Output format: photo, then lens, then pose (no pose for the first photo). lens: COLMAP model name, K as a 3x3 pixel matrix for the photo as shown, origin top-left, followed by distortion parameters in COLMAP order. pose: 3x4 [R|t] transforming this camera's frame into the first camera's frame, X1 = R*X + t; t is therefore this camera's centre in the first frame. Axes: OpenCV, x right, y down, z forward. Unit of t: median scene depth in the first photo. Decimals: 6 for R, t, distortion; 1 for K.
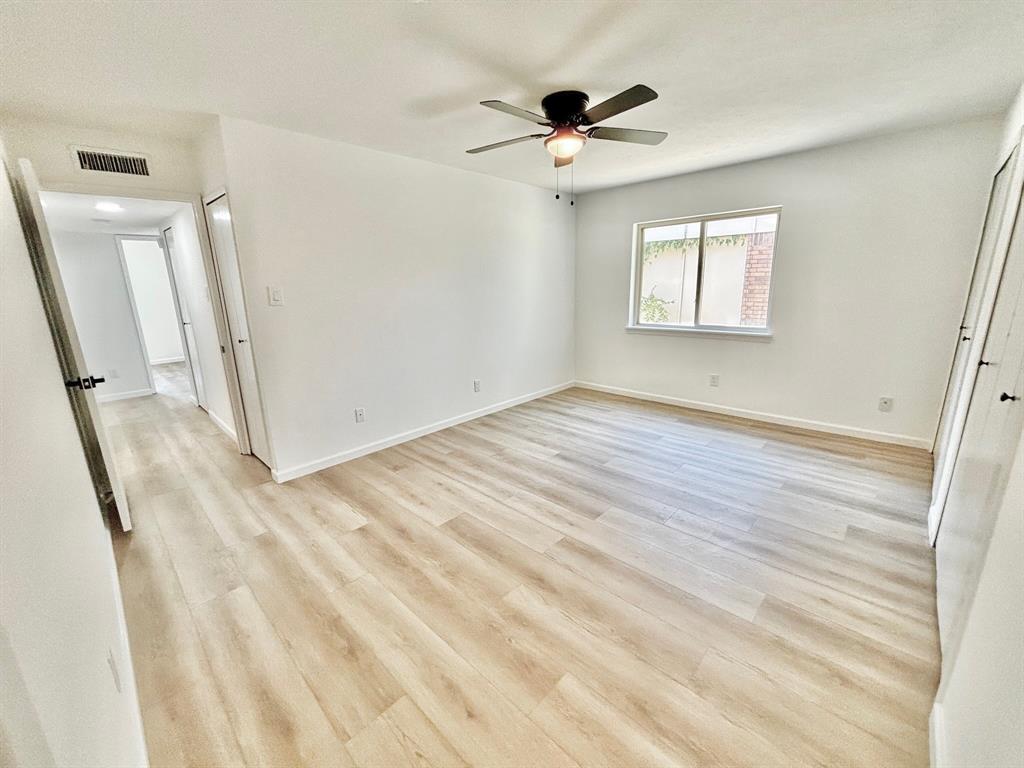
lens RADIAL K [[415.0, 0, 512.0], [0, 415.0, 384.0], [0, 0, 1]] dist [0.000460, 0.000121]
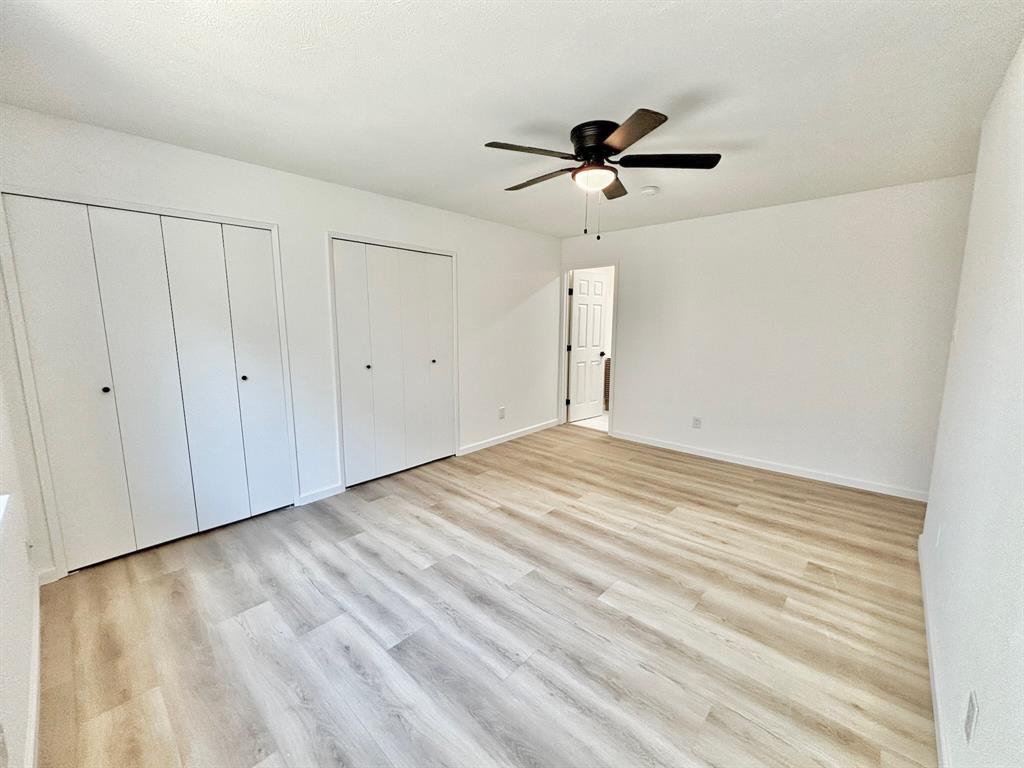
lens RADIAL K [[414.1, 0, 512.0], [0, 414.1, 384.0], [0, 0, 1]] dist [0.024990, 0.000001]
pose [[-0.999386, 0.030323, -0.017577, 0.257136], [0.021156, 0.921731, 0.387253, -0.385819], [0.027944, 0.386643, -0.921806, 1.526551]]
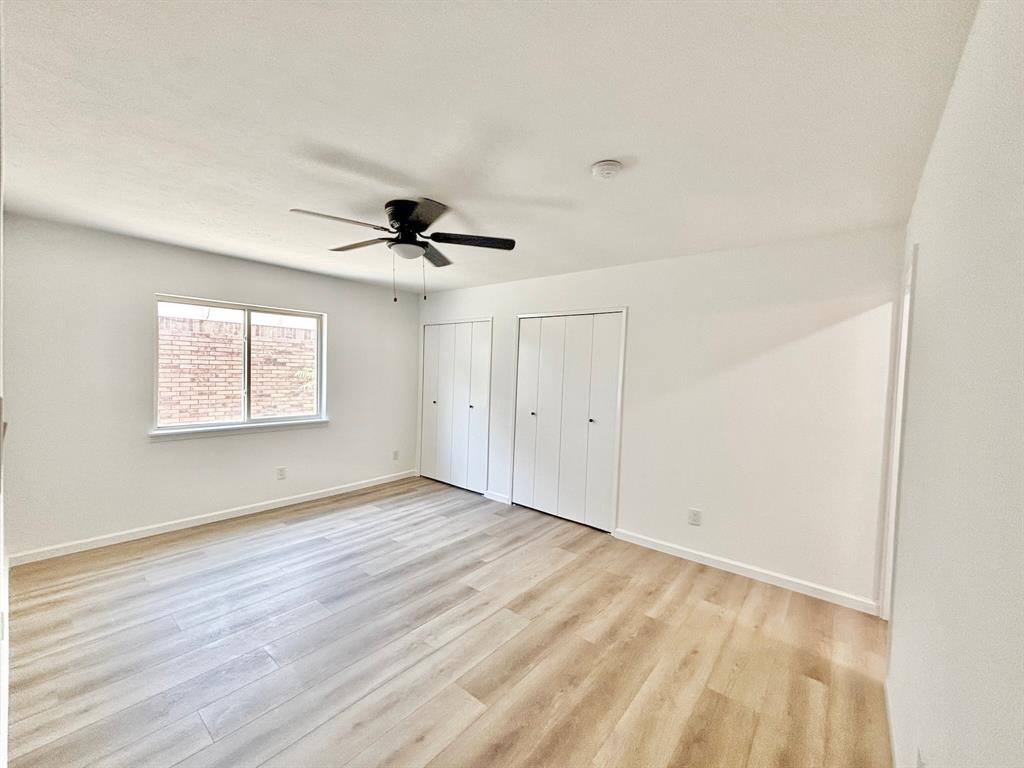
lens RADIAL K [[415.0, 0, 512.0], [0, 415.0, 384.0], [0, 0, 1]] dist [0.000460, 0.000121]
pose [[-0.080856, -0.015529, 0.996605, -0.684170], [0.209237, 0.977335, 0.032204, -0.173695], [-0.974516, 0.211130, -0.075774, 0.672829]]
